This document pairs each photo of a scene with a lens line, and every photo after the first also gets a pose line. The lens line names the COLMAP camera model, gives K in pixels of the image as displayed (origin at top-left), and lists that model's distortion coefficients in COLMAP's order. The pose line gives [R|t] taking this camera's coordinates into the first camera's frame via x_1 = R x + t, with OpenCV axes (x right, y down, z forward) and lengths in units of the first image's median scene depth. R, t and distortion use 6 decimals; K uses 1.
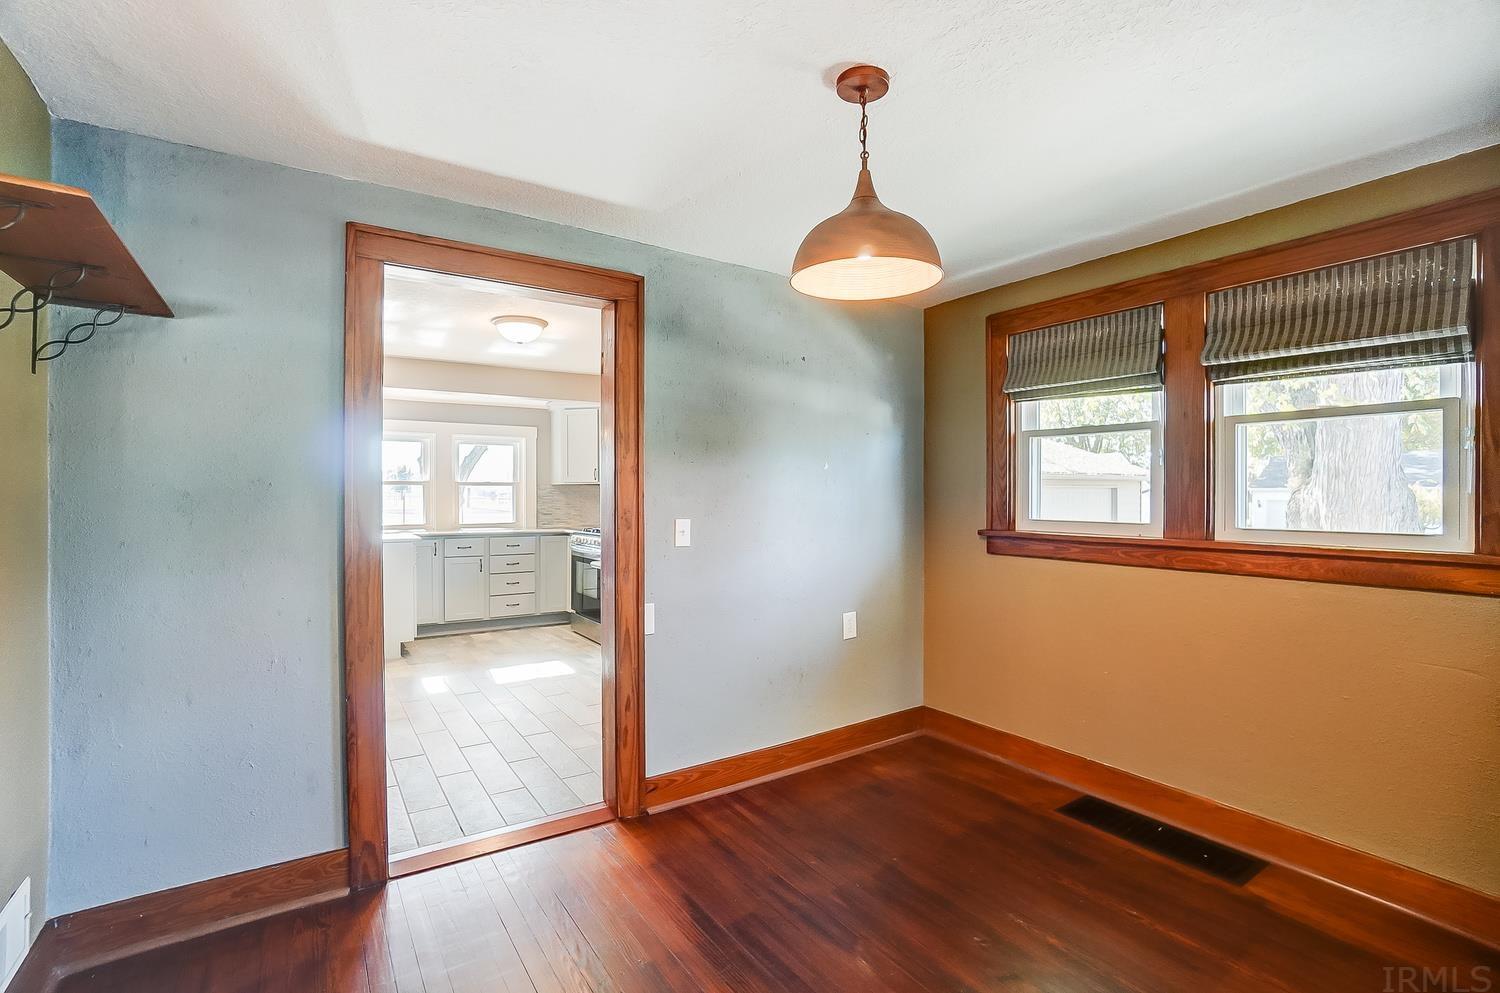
lens RADIAL K [[662.8, 0, 761.4], [0, 662.8, 490.6], [0, 0, 1]] dist [-0.009956, 0.000720]
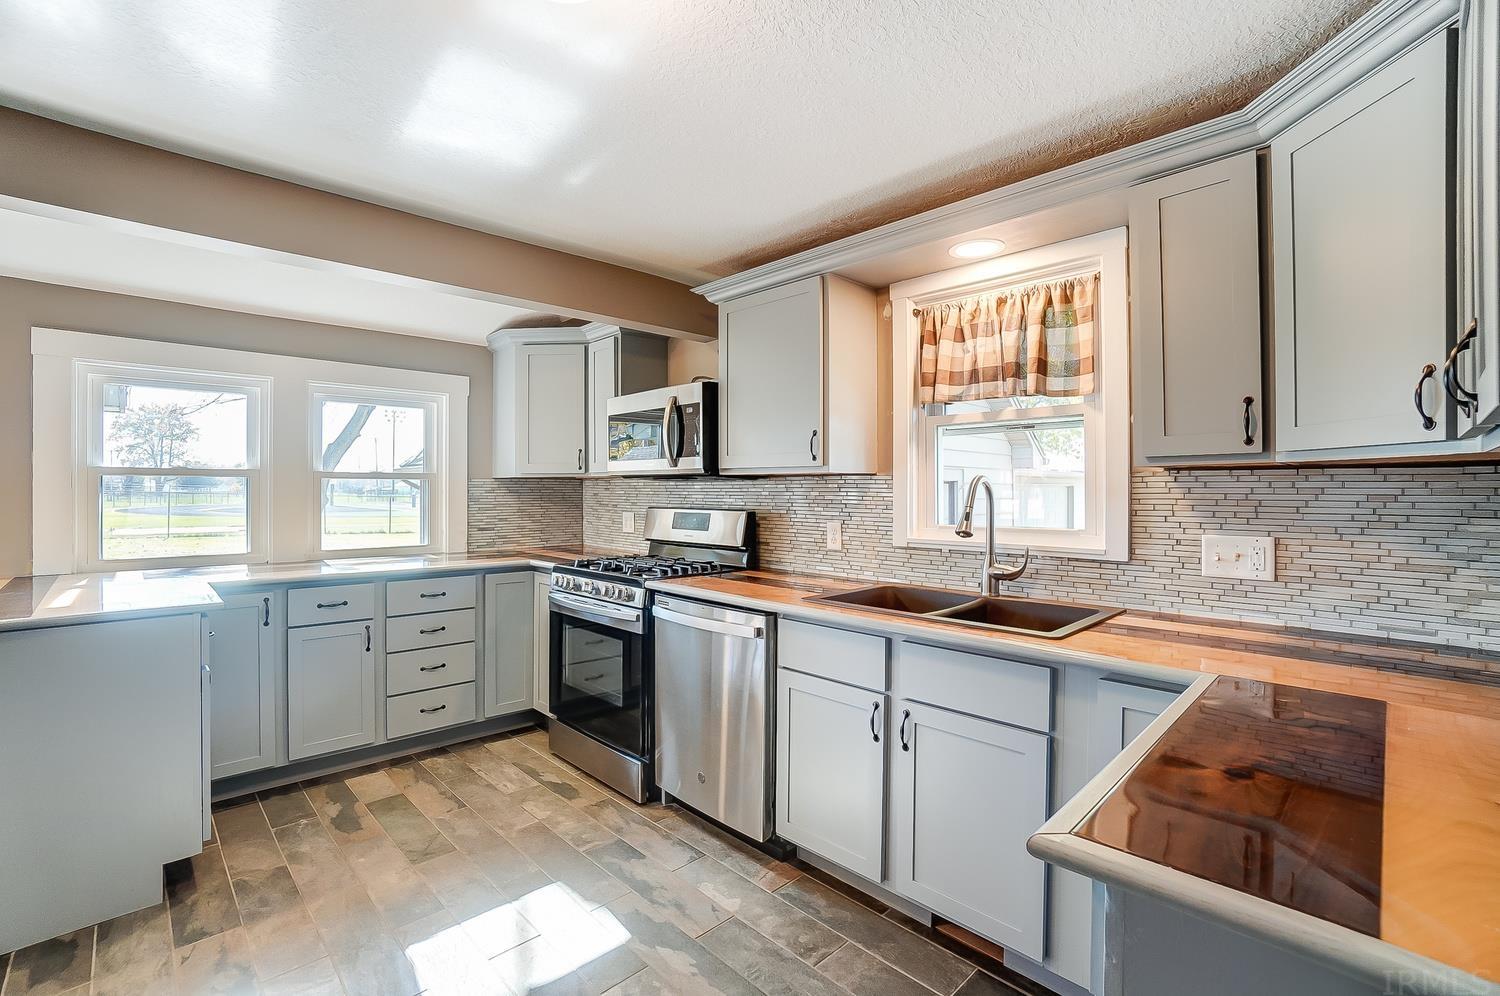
lens RADIAL K [[662.8, 0, 736.4], [0, 662.8, 491.0], [0, 0, 1]] dist [-0.009956, 0.000720]
pose [[0.991240, 0.001332, 0.132066, -0.205218], [-0.002644, 0.999949, 0.009761, -0.003328], [-0.132046, -0.010025, 0.991193, 0.451132]]
